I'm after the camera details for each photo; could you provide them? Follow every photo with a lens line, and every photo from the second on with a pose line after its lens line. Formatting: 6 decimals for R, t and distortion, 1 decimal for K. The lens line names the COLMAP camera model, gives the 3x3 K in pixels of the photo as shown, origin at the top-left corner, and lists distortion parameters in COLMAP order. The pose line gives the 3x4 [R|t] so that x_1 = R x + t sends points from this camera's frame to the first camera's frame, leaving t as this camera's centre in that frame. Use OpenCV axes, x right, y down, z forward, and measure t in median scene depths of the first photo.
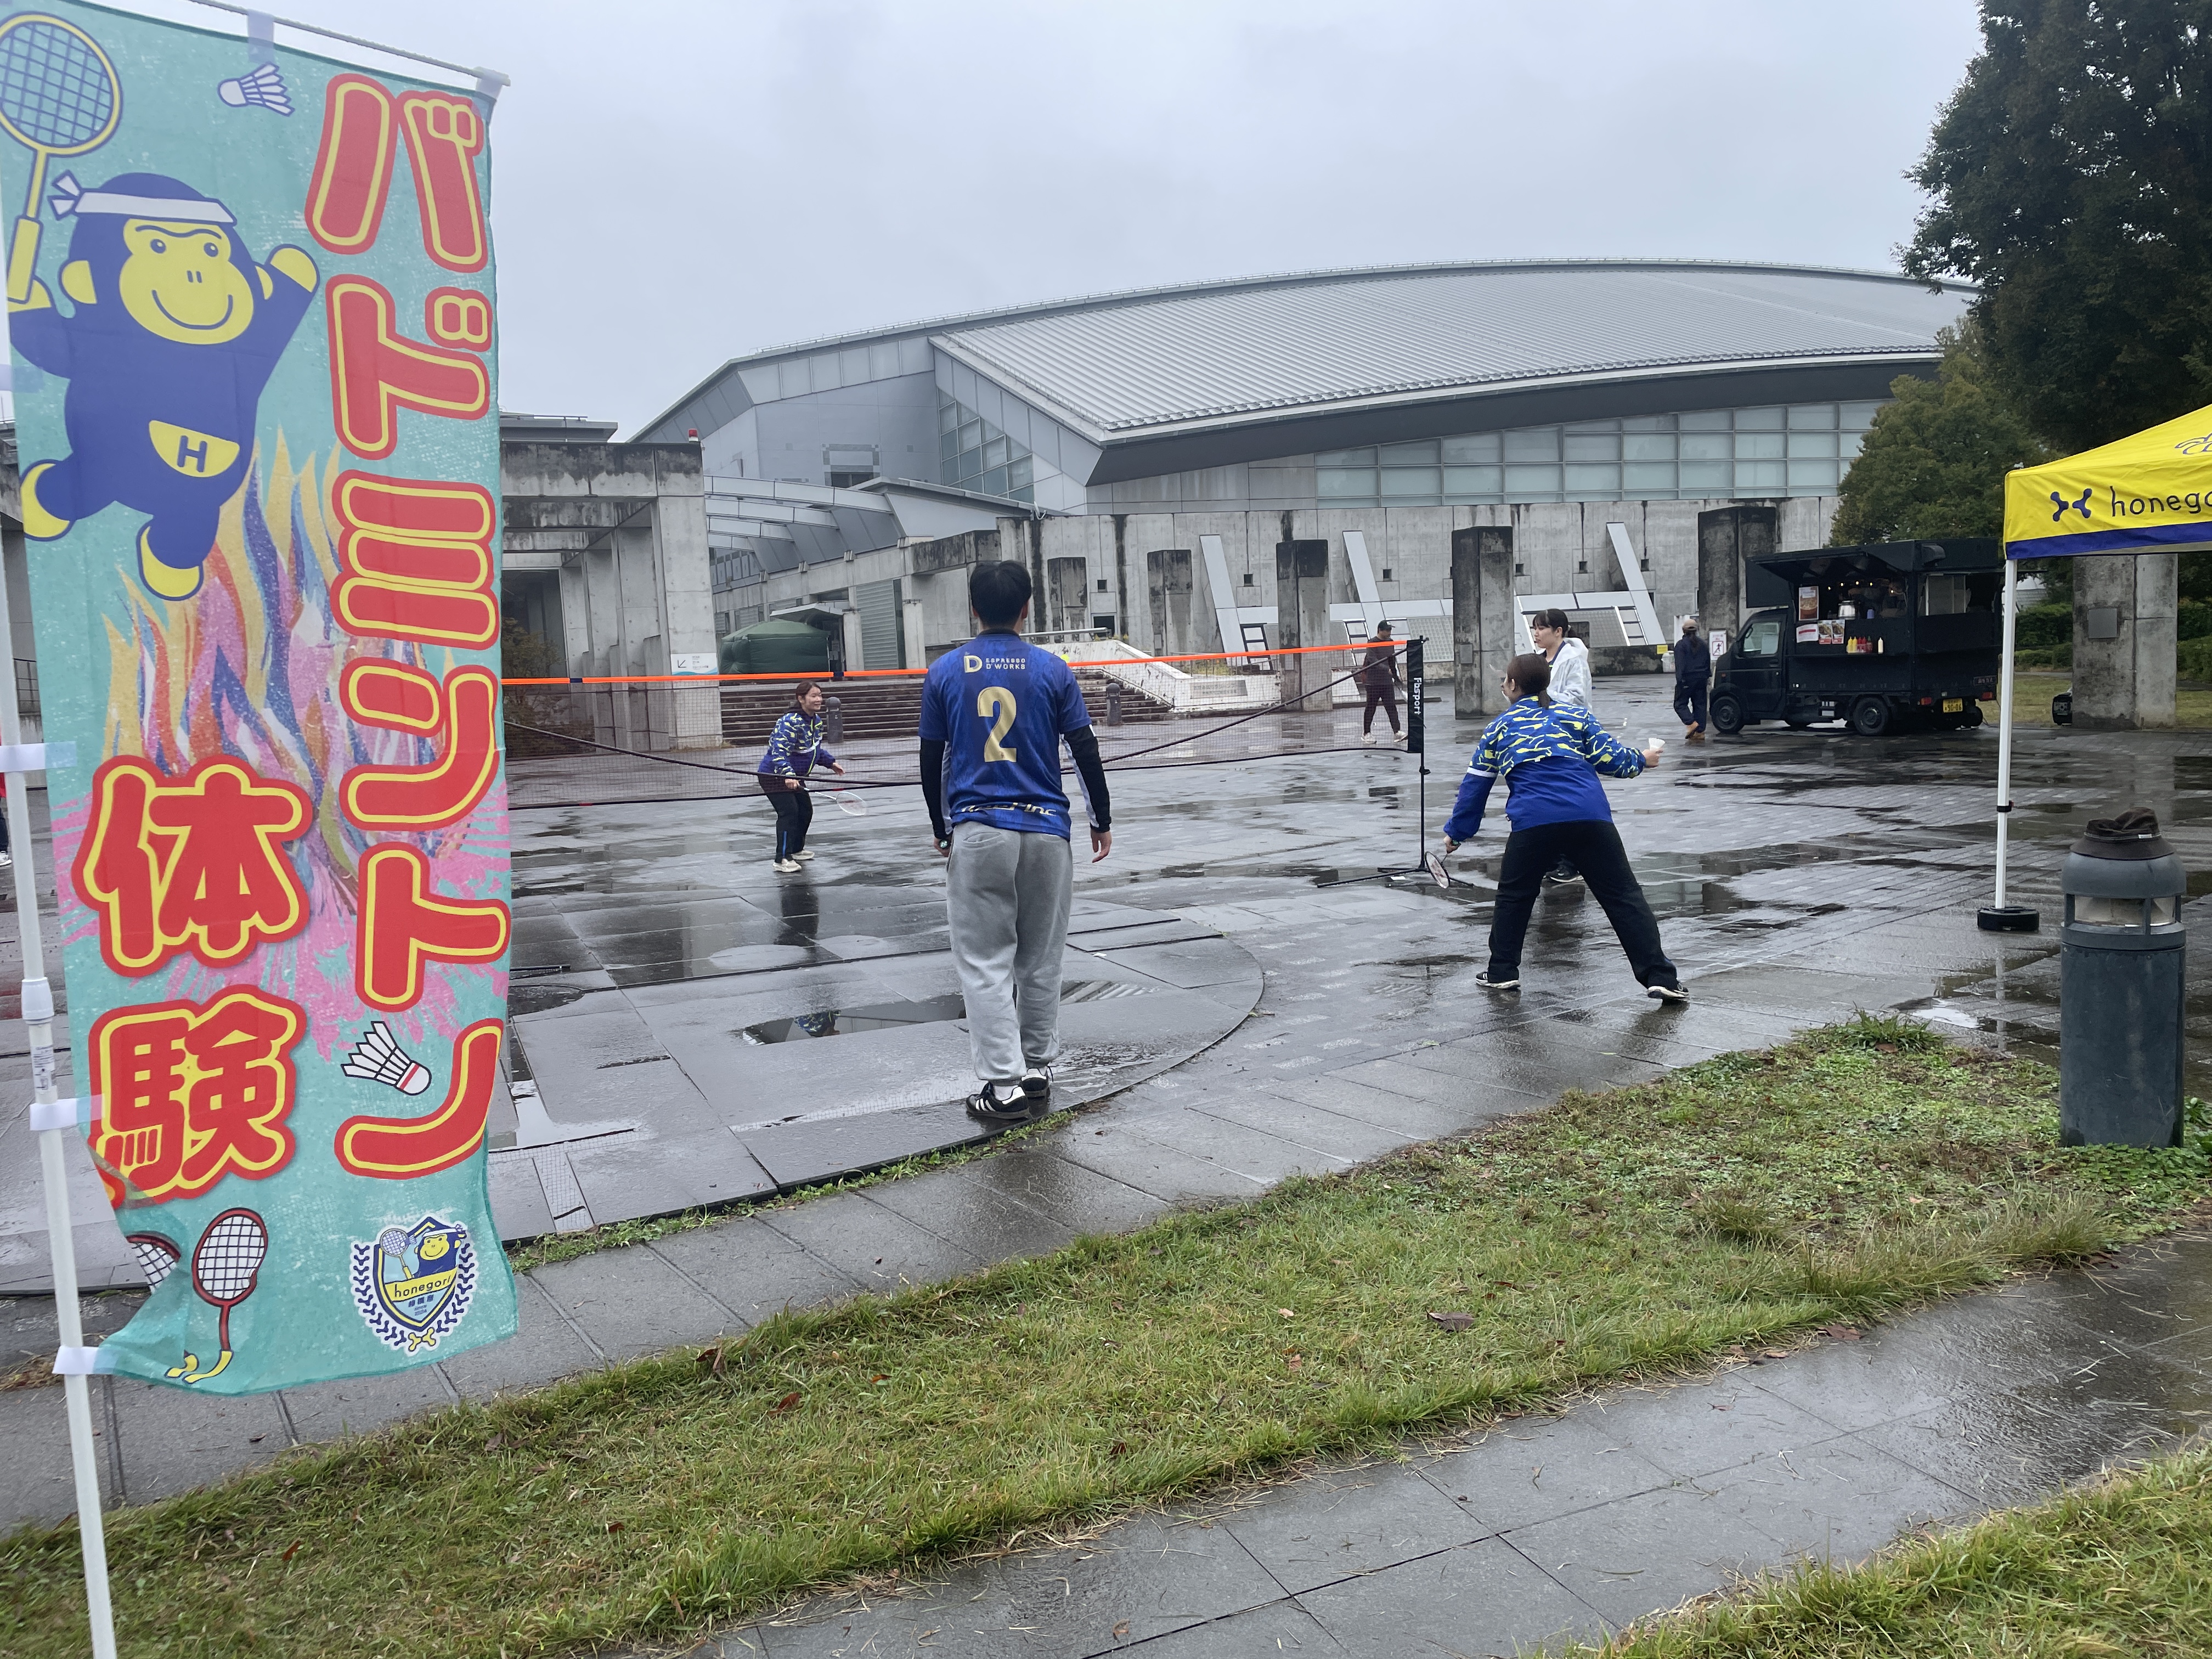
lens RADIAL K [[1664.7, 0, 1106.0], [0, 1664.7, 829.5], [0, 0, 1]] dist [0.115027, -0.148541]
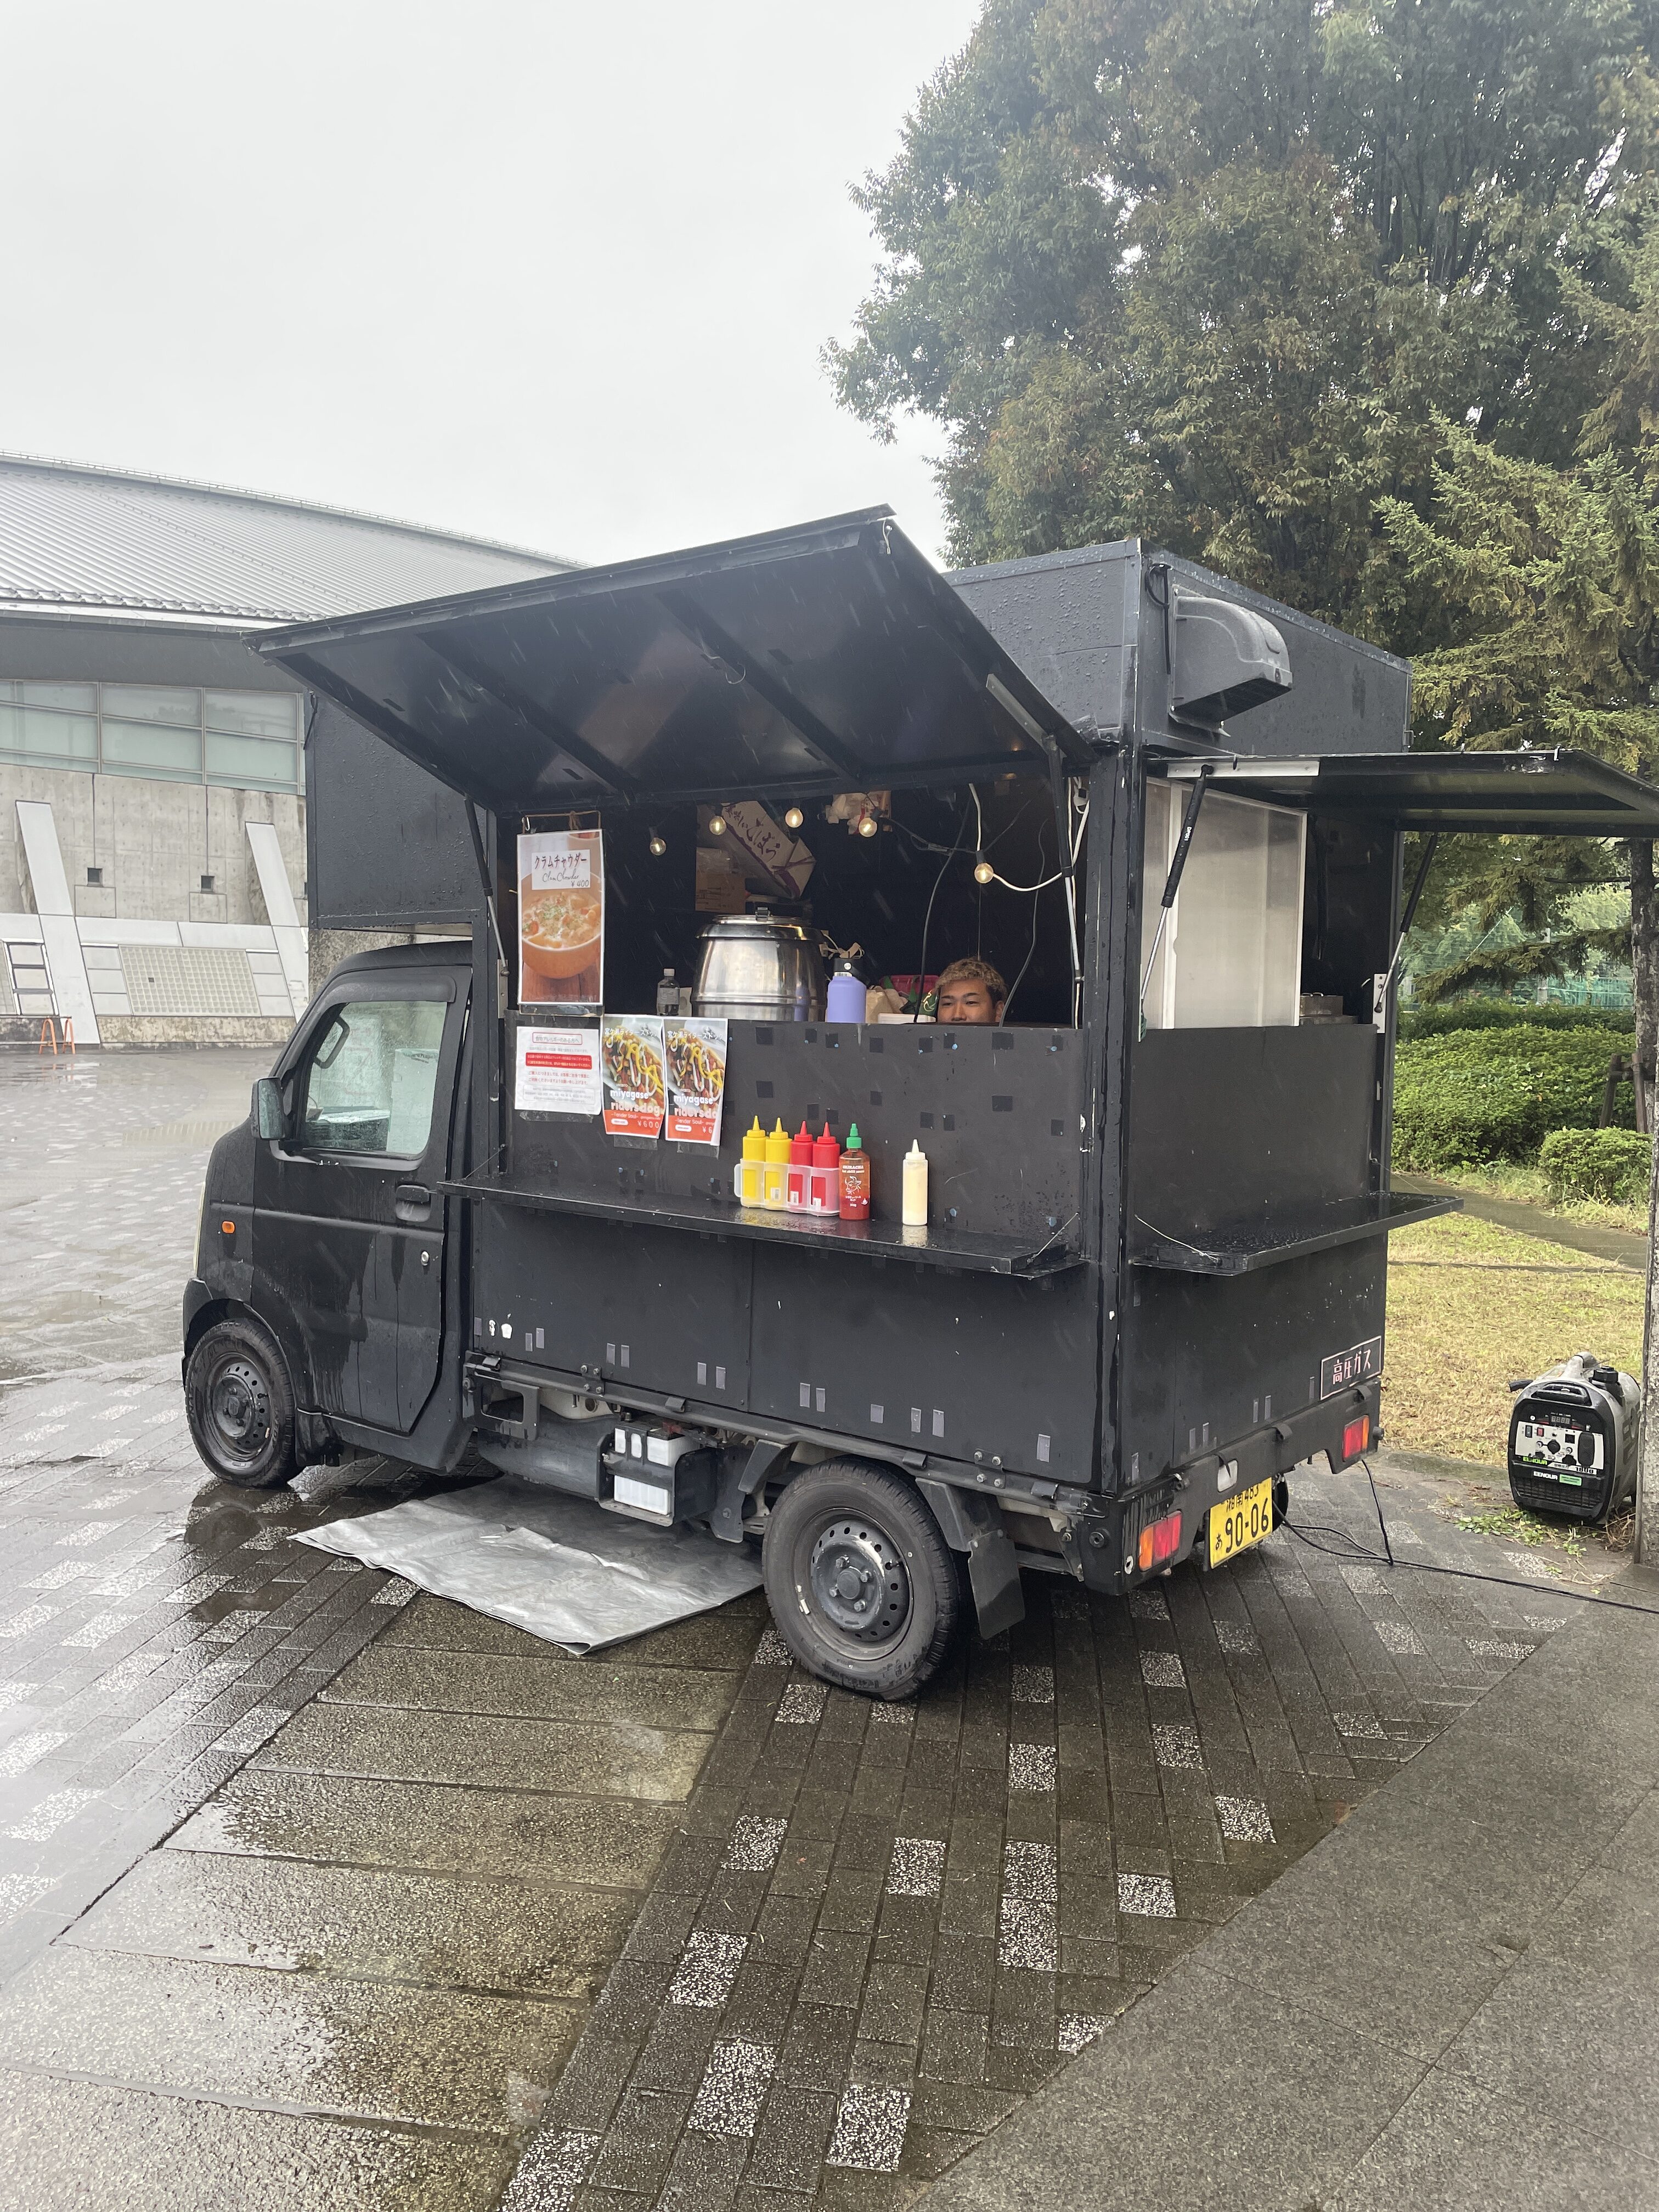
lens RADIAL K [[1669.8, 0, 829.5], [0, 1669.8, 1106.0], [0, 0, 1]] dist [-0.002637, -0.001277]
pose [[0.890949, 0.038183, 0.452496, 0.230844], [-0.018501, 0.998683, -0.047845, -0.067121], [-0.453727, 0.034256, 0.890482, 0.528425]]
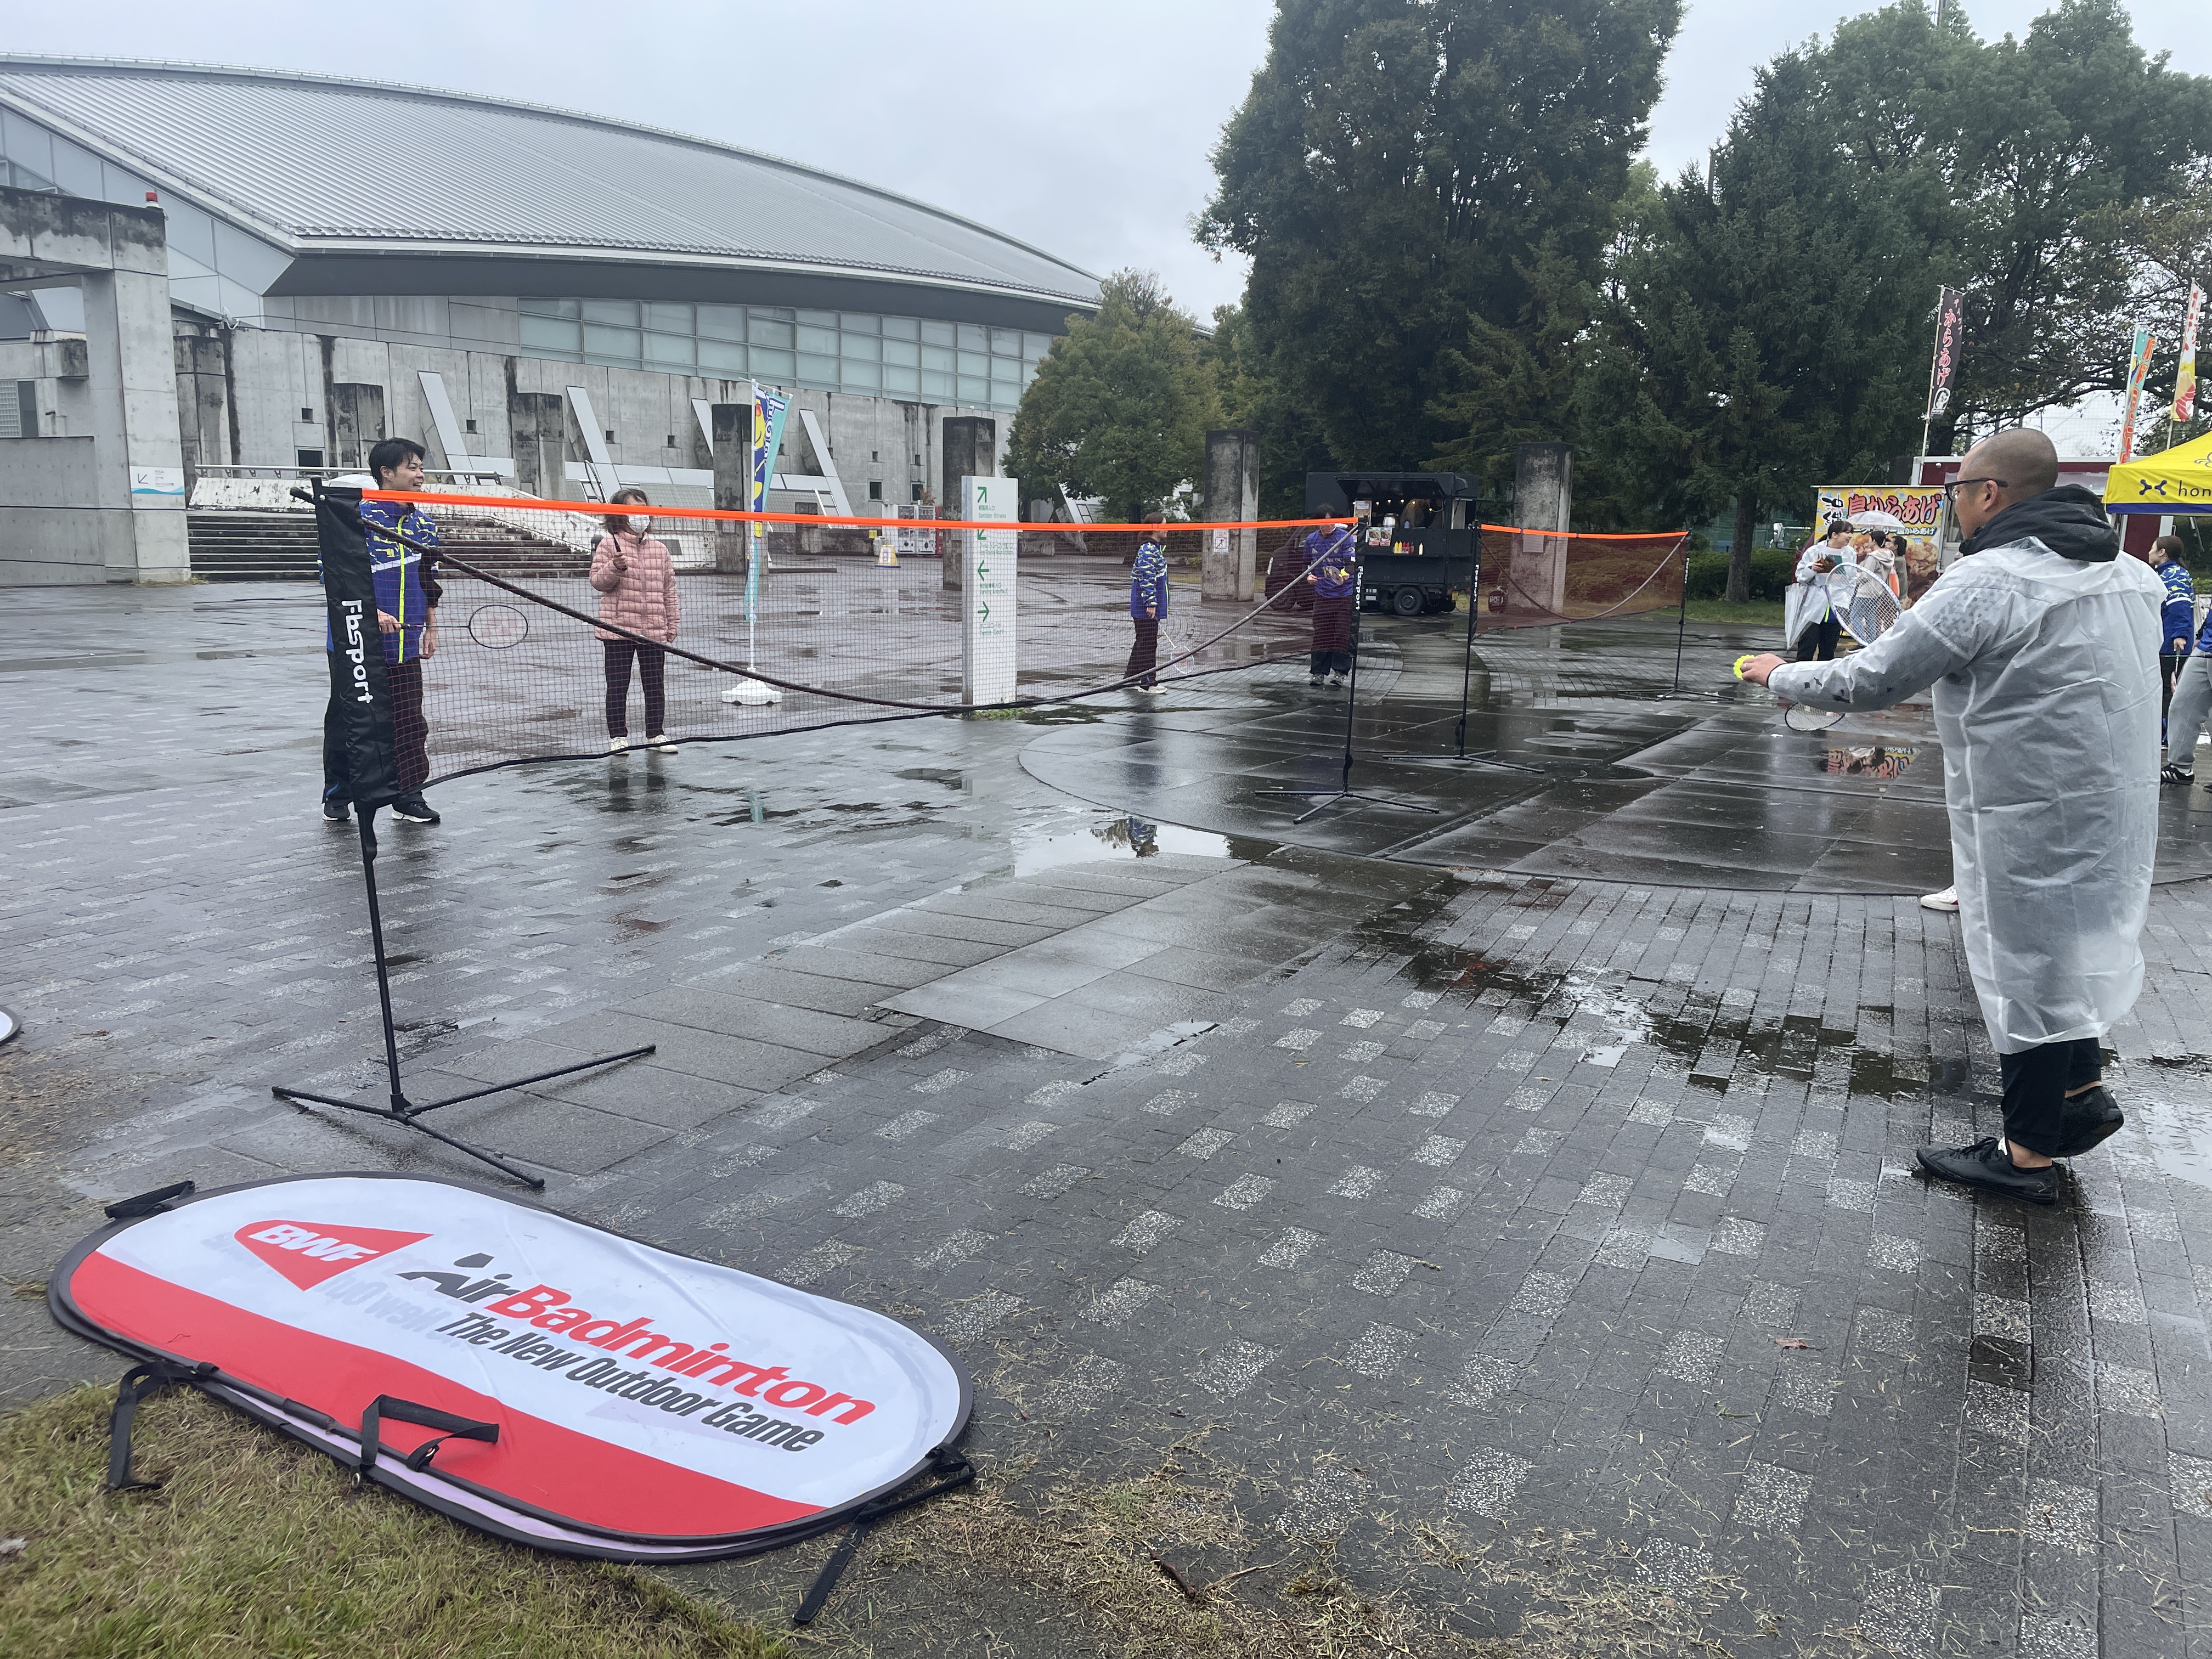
lens RADIAL K [[1664.7, 0, 1106.0], [0, 1664.7, 829.5], [0, 0, 1]] dist [0.115027, -0.148541]
pose [[0.799374, -0.043898, 0.599227, -0.352853], [0.000895, 0.997413, 0.071875, 0.012426], [-0.600832, -0.056919, 0.797346, 0.037069]]
